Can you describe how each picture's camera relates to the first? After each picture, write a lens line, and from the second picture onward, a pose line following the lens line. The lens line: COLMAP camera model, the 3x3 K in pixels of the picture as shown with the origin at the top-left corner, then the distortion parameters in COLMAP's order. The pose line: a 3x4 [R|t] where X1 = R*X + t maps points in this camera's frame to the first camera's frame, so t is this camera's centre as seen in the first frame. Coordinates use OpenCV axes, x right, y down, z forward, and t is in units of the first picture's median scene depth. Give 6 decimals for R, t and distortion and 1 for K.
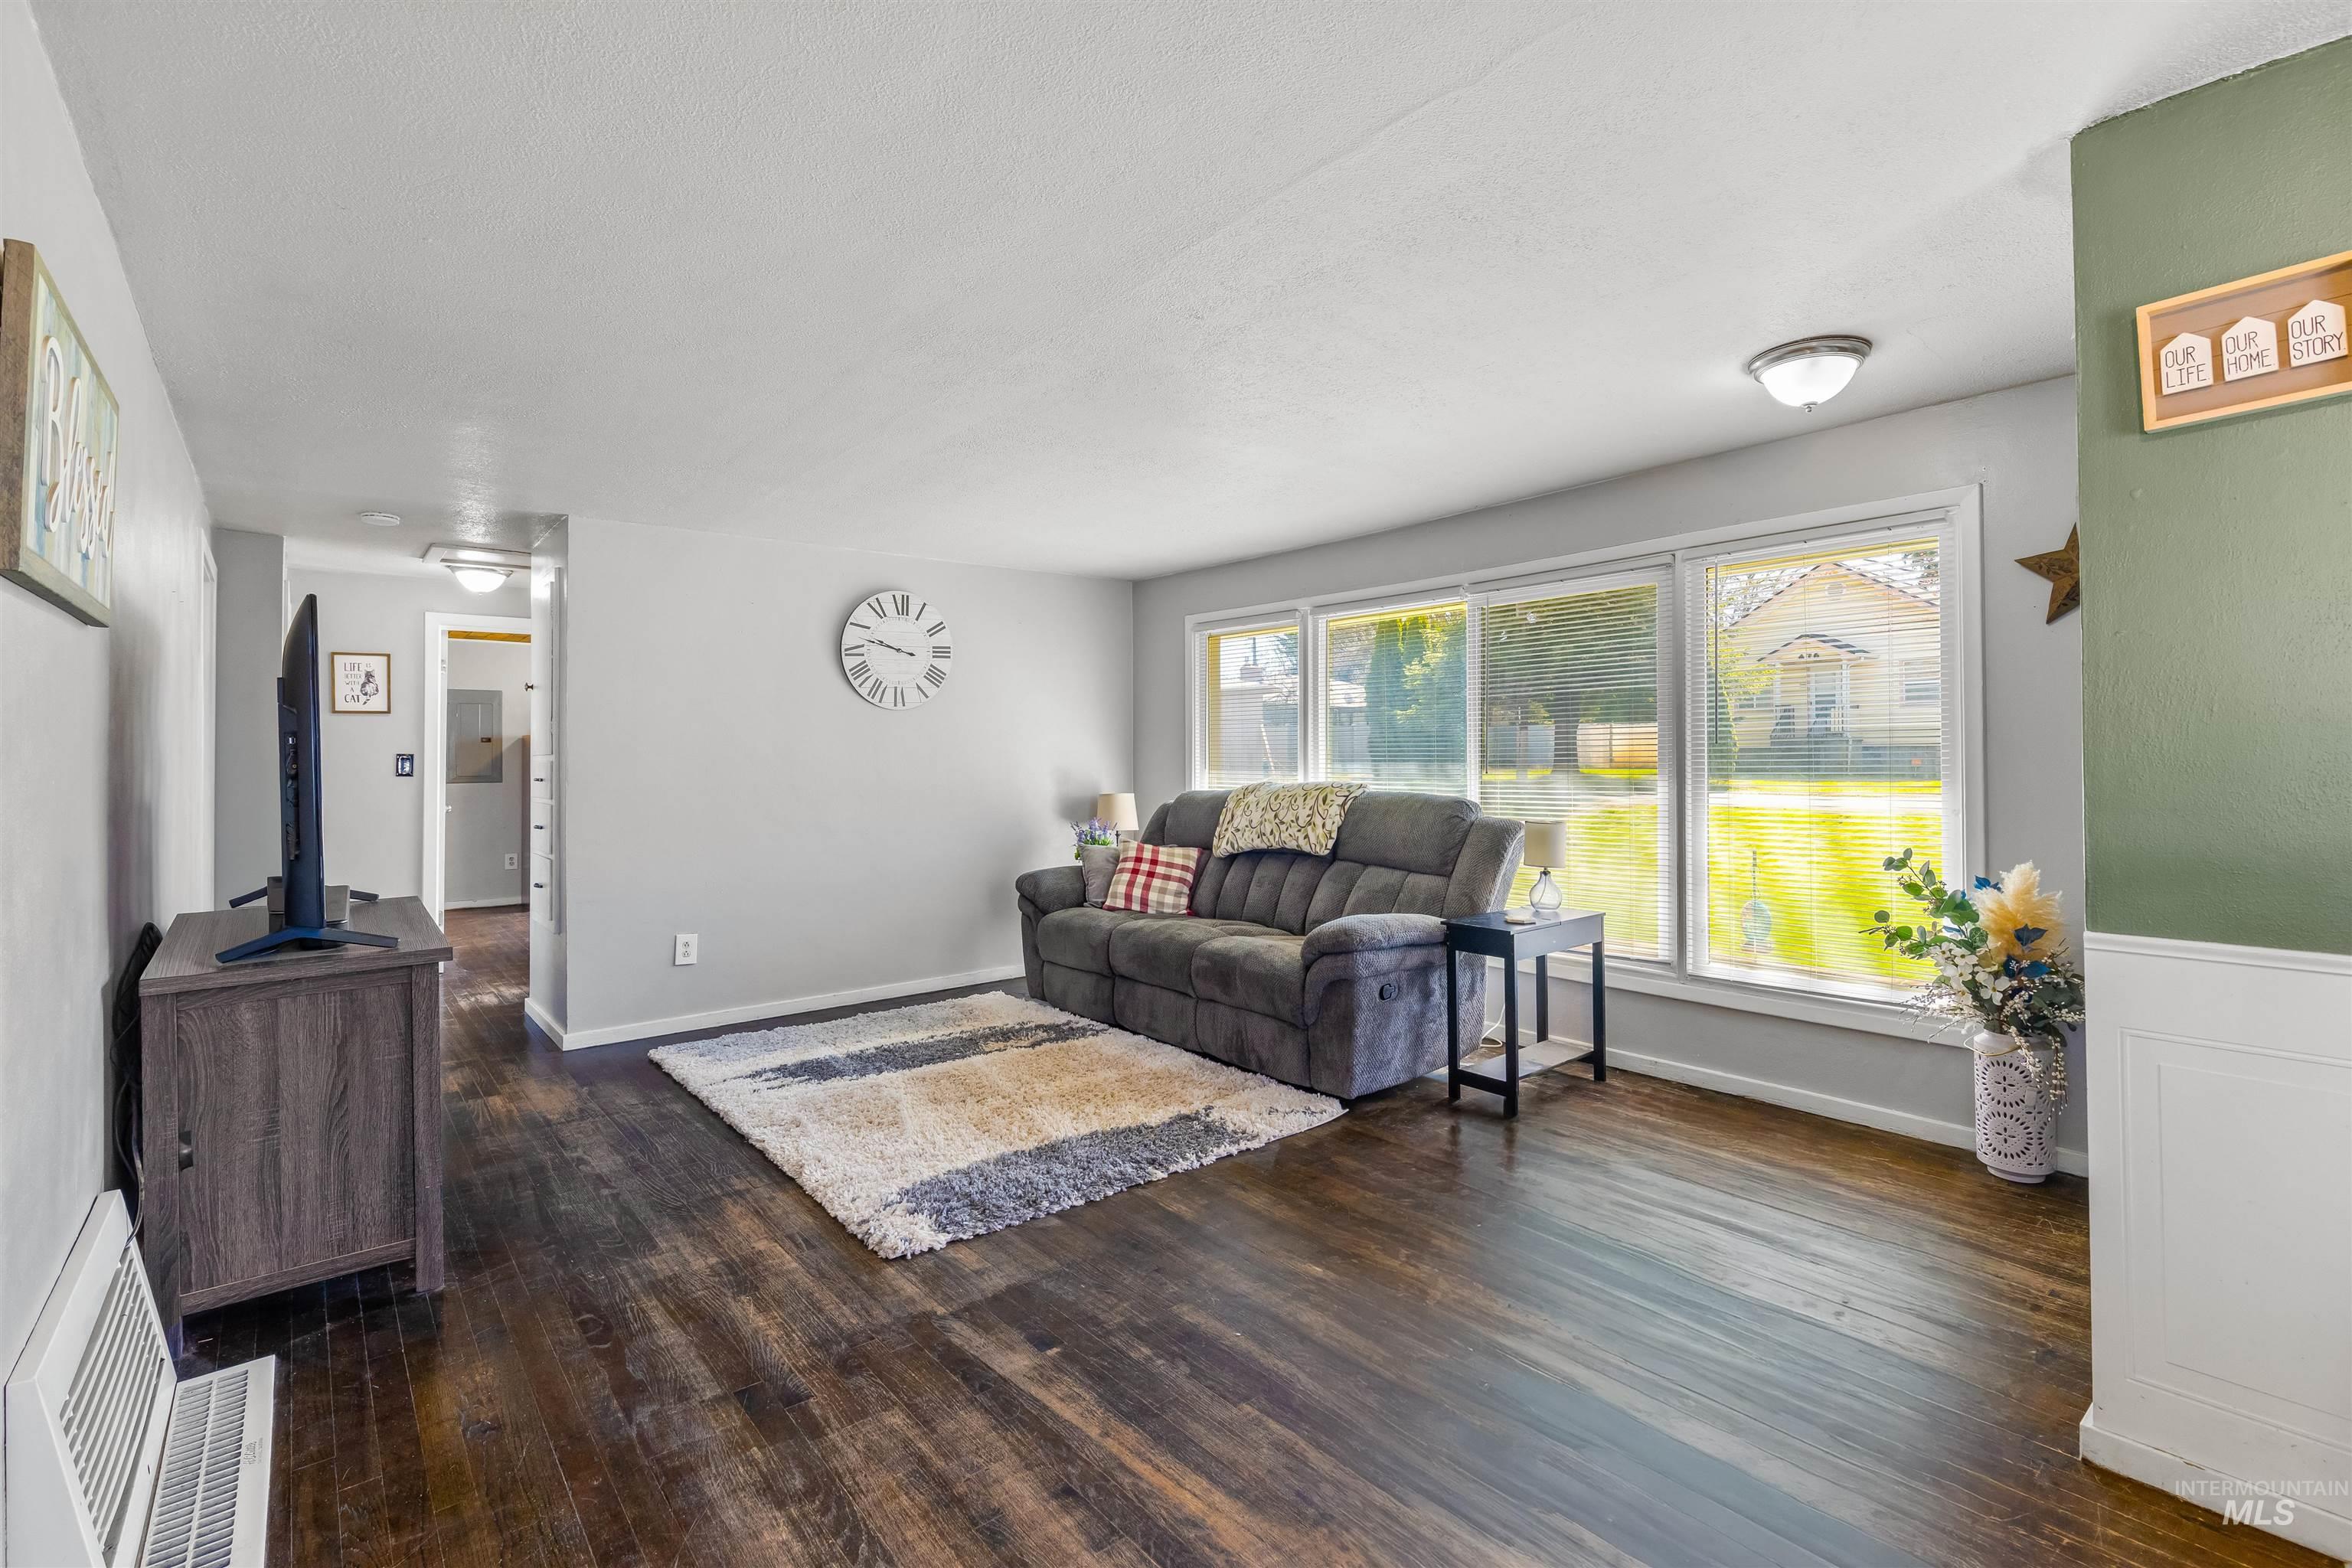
lens RADIAL K [[1070.3, 0, 1174.3], [0, 1070.3, 747.0], [0, 0, 1]] dist [-0.000689, -0.000716]
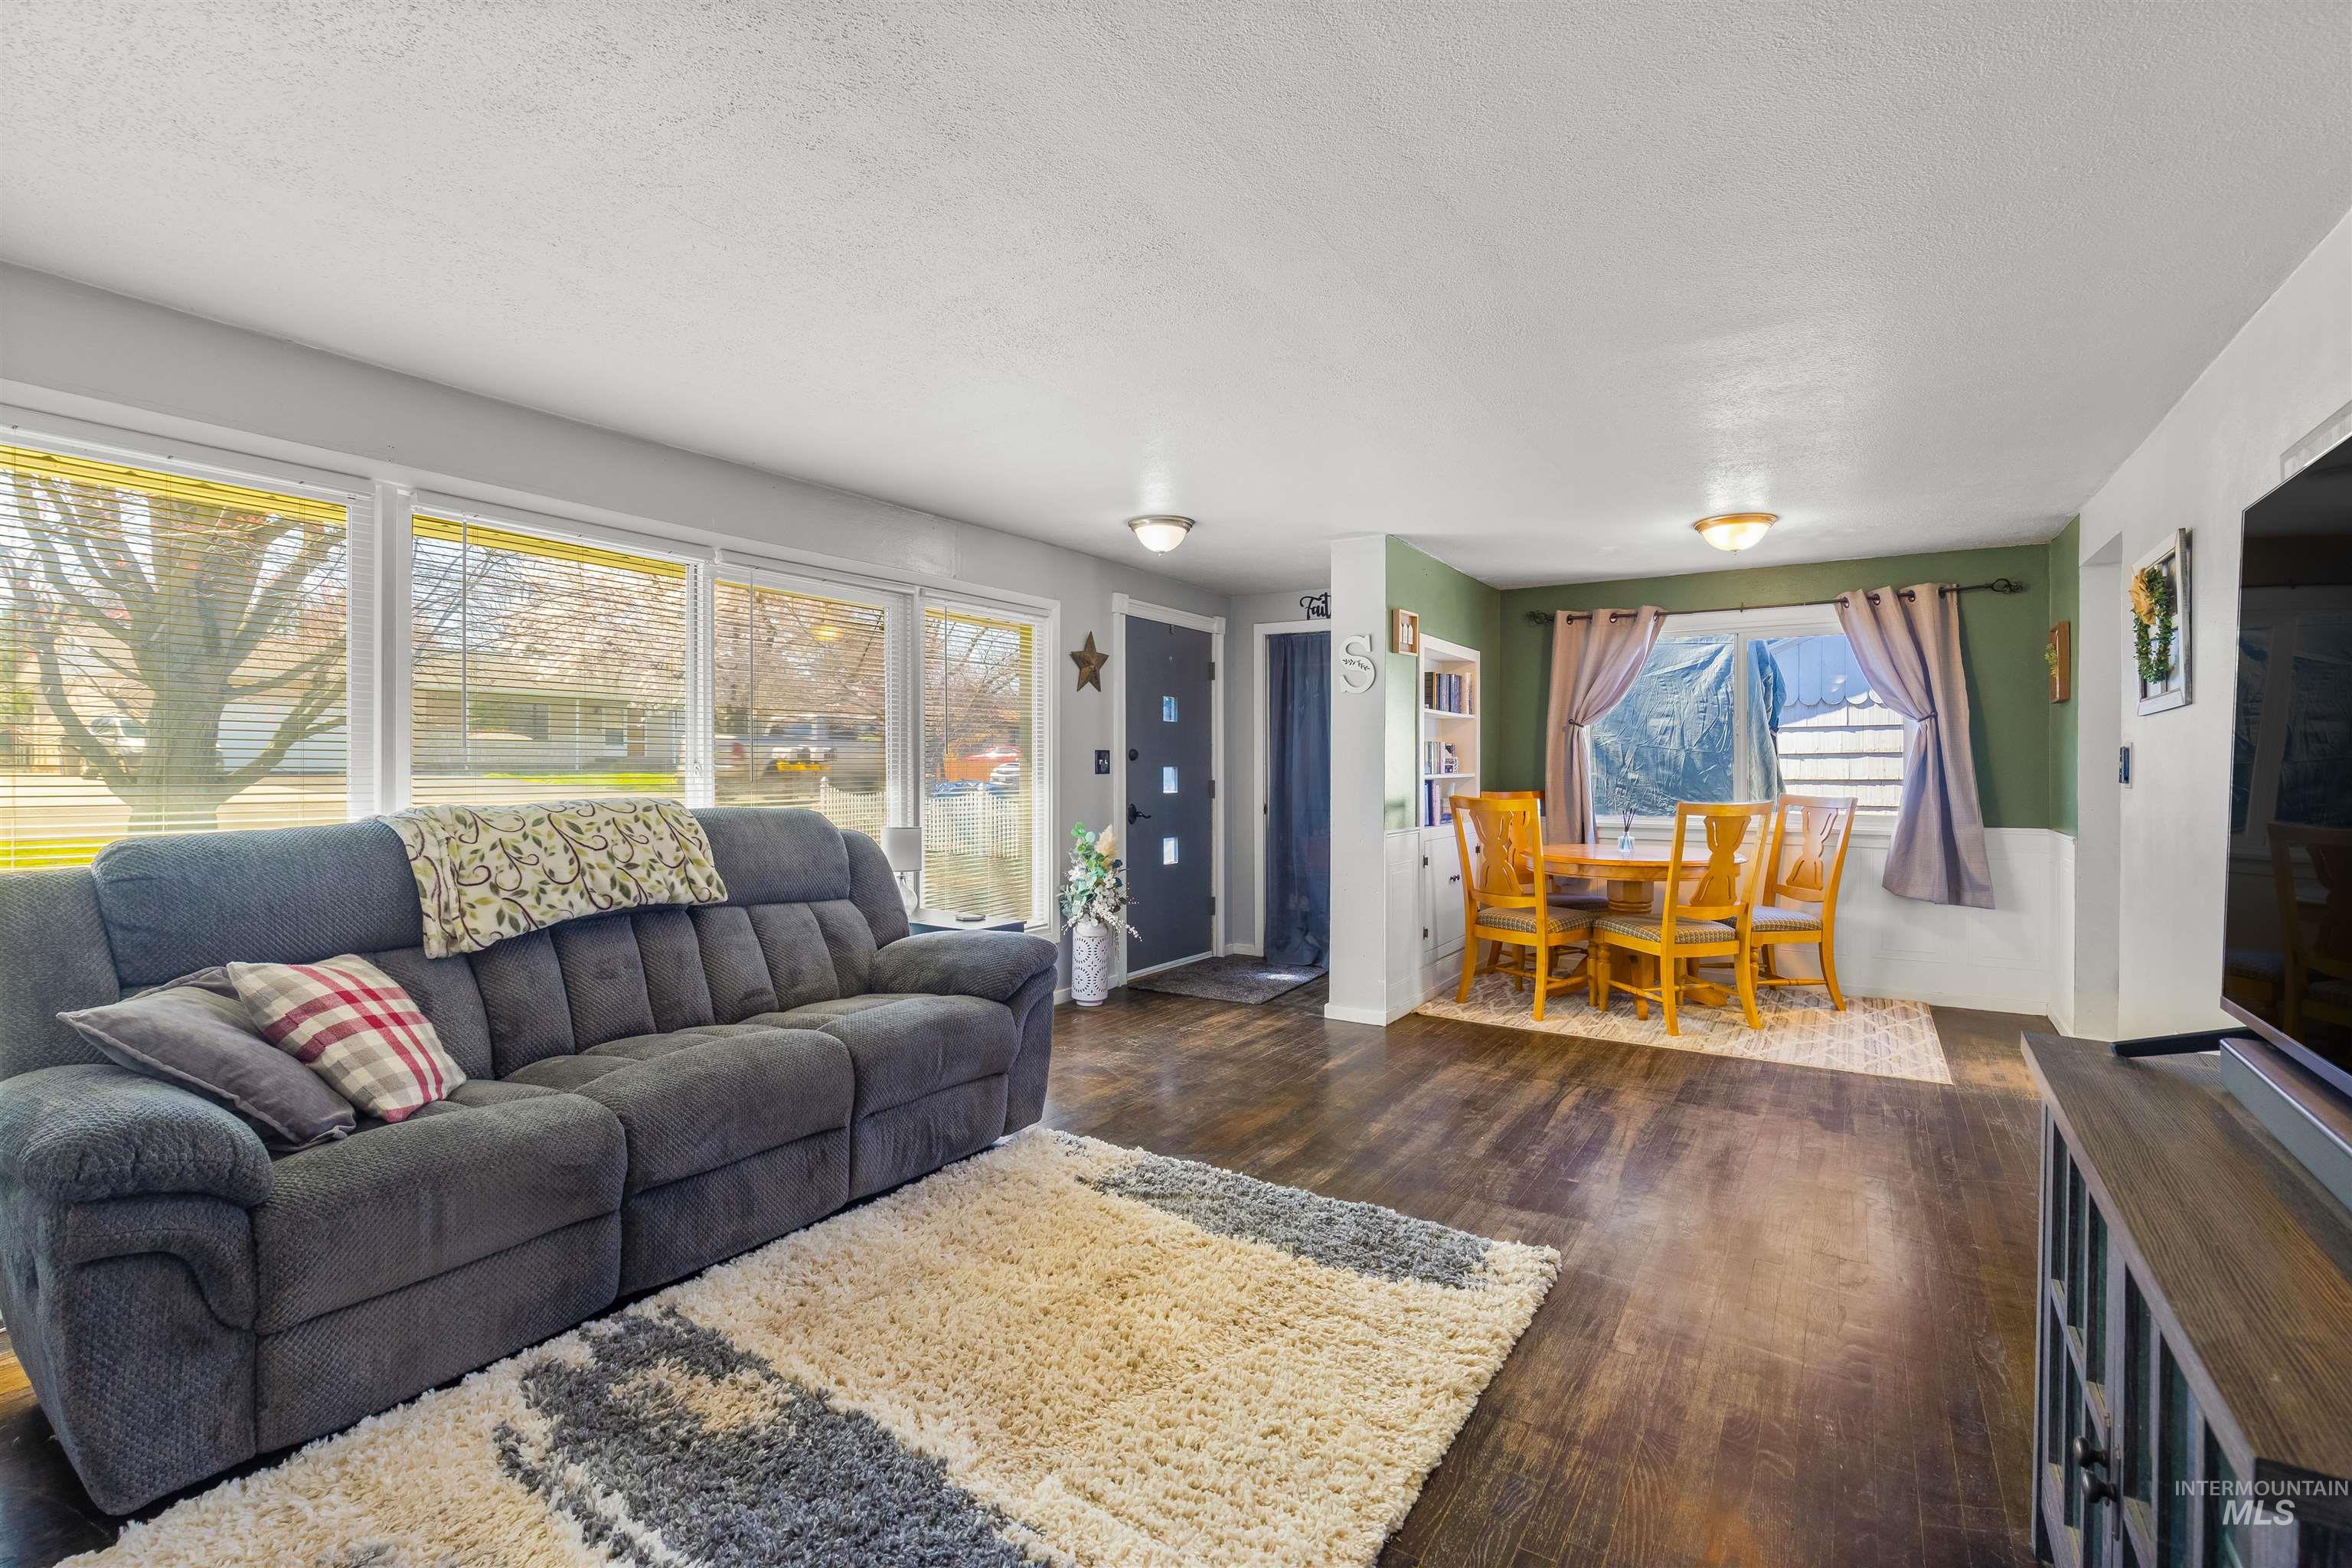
lens RADIAL K [[1115.2, 0, 1176.0], [0, 1115.2, 784.0], [0, 0, 1]] dist [-0.001456, -0.000283]
pose [[-0.336872, -0.011839, 0.941476, -0.930928], [-0.012137, 0.999892, 0.008230, 0.021607], [-0.941472, -0.008655, -0.336979, 1.404716]]
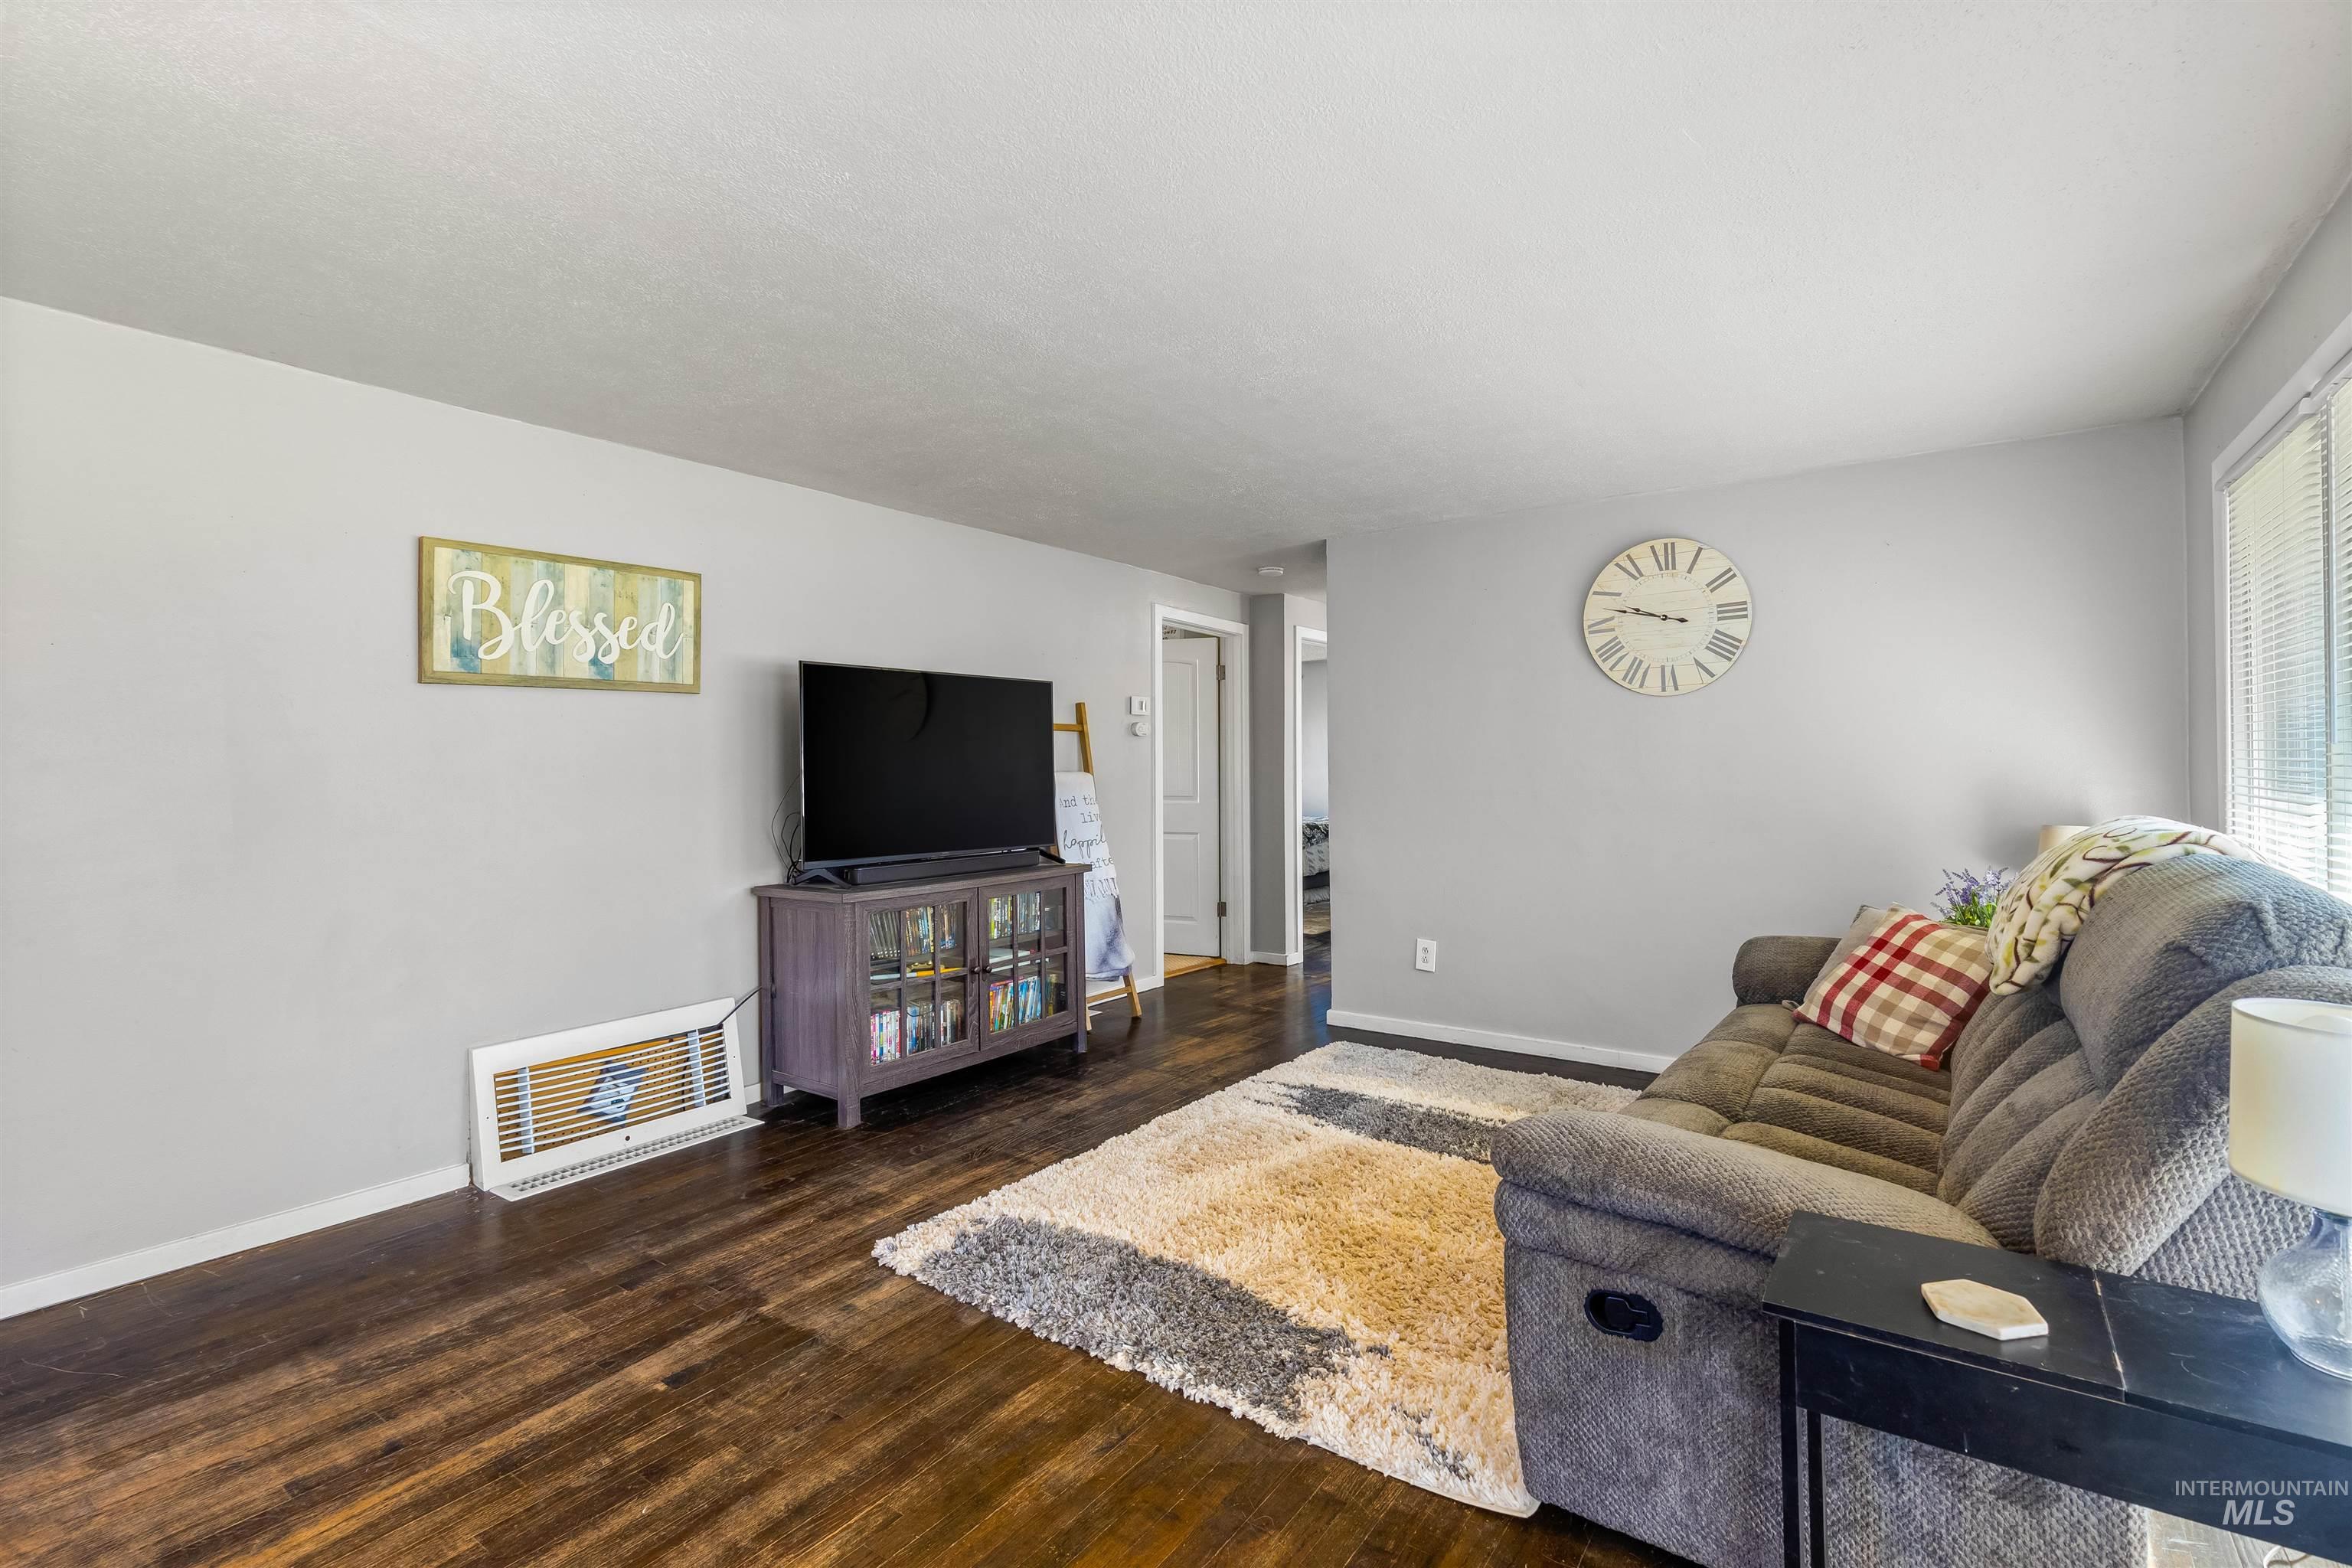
lens RADIAL K [[1044.7, 0, 1177.5], [0, 1044.7, 754.8], [0, 0, 1]] dist [-0.001654, -0.000558]
pose [[0.278591, -0.002168, -0.960407, 0.644136], [0.014330, 0.999896, 0.001900, 0.001124], [0.960303, -0.014292, 0.278593, 0.836981]]
